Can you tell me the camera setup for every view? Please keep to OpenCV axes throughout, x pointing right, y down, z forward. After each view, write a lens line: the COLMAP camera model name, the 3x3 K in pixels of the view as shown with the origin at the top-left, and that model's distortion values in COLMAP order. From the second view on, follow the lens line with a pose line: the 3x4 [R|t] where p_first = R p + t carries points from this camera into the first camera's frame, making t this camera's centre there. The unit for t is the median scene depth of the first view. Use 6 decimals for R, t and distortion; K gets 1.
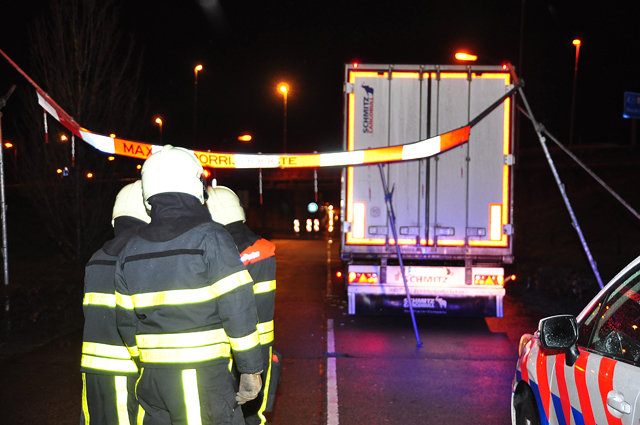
lens RADIAL K [[799.1, 0, 320.0], [0, 799.1, 212.5], [0, 0, 1]] dist [0.072367, 0.018335]
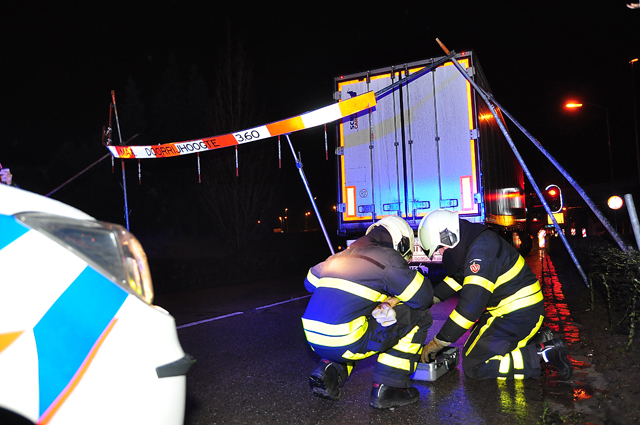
lens RADIAL K [[460.9, 0, 327.1], [0, 460.9, 213.3], [0, 0, 1]] dist [-0.125081, 0.096890]
pose [[0.907090, -0.073632, -0.414448, 0.300590], [0.050226, 0.996481, -0.067110, 0.071892], [0.417930, 0.040059, 0.907595, 0.361649]]
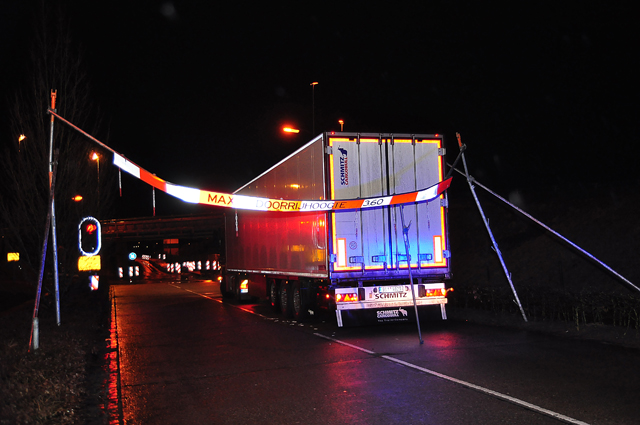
lens RADIAL K [[654.2, 0, 322.5], [0, 654.2, 213.8], [0, 0, 1]] dist [0.013318, 0.014772]
pose [[0.949186, -0.029324, 0.313346, -0.307689], [0.049830, 0.997094, -0.057632, 0.006933], [-0.310745, 0.070318, 0.947889, 0.011483]]
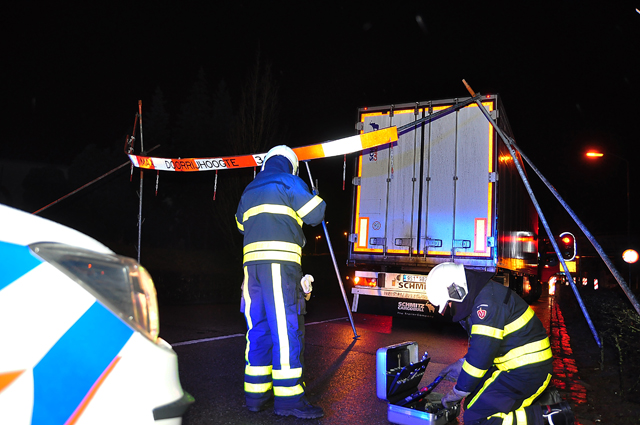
lens RADIAL K [[460.9, 0, 327.1], [0, 460.9, 213.3], [0, 0, 1]] dist [-0.125081, 0.096890]
pose [[0.900282, -0.009497, -0.435203, 0.298910], [-0.047870, 0.991538, -0.120665, 0.066709], [0.432667, 0.129465, 0.892210, 0.362214]]
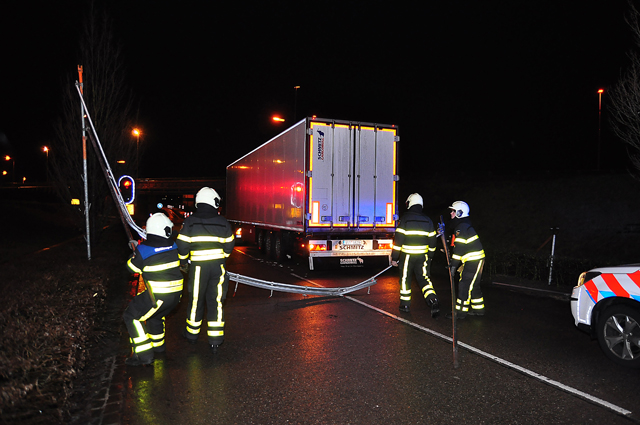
lens RADIAL K [[460.9, 0, 327.1], [0, 460.9, 213.3], [0, 0, 1]] dist [-0.125081, 0.096890]
pose [[0.926967, -0.002890, 0.375132, -0.284591], [-0.000577, 0.999958, 0.009130, 0.003084], [-0.375143, -0.008680, 0.926926, 0.115904]]
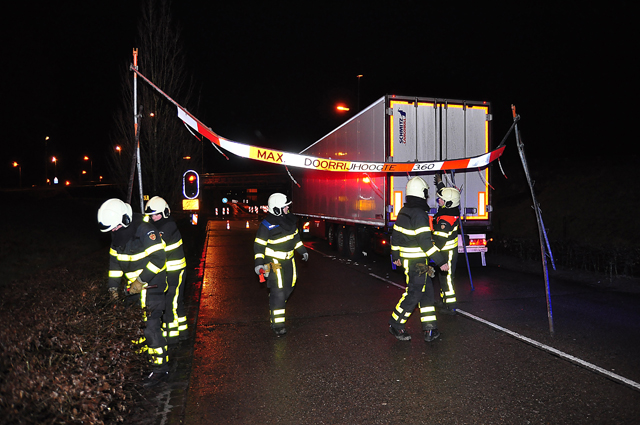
lens RADIAL K [[460.9, 0, 327.1], [0, 460.9, 213.3], [0, 0, 1]] dist [-0.125081, 0.096890]
pose [[0.968592, -0.021415, 0.247733, -0.278899], [0.015834, 0.999574, 0.024500, 0.004285], [-0.248153, -0.019808, 0.968518, 0.234785]]
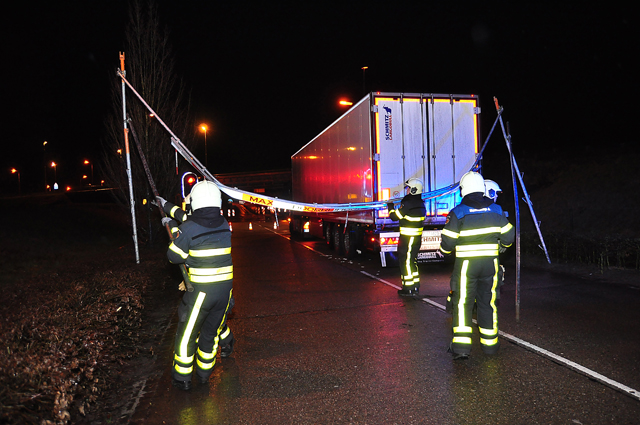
lens RADIAL K [[484.2, 0, 325.0], [0, 484.2, 211.7], [0, 0, 1]] dist [-0.113114, 0.107095]
pose [[0.974658, -0.049247, 0.218214, -0.247707], [0.045440, 0.998715, 0.022432, 0.004715], [-0.219039, -0.011948, 0.975643, 0.180052]]
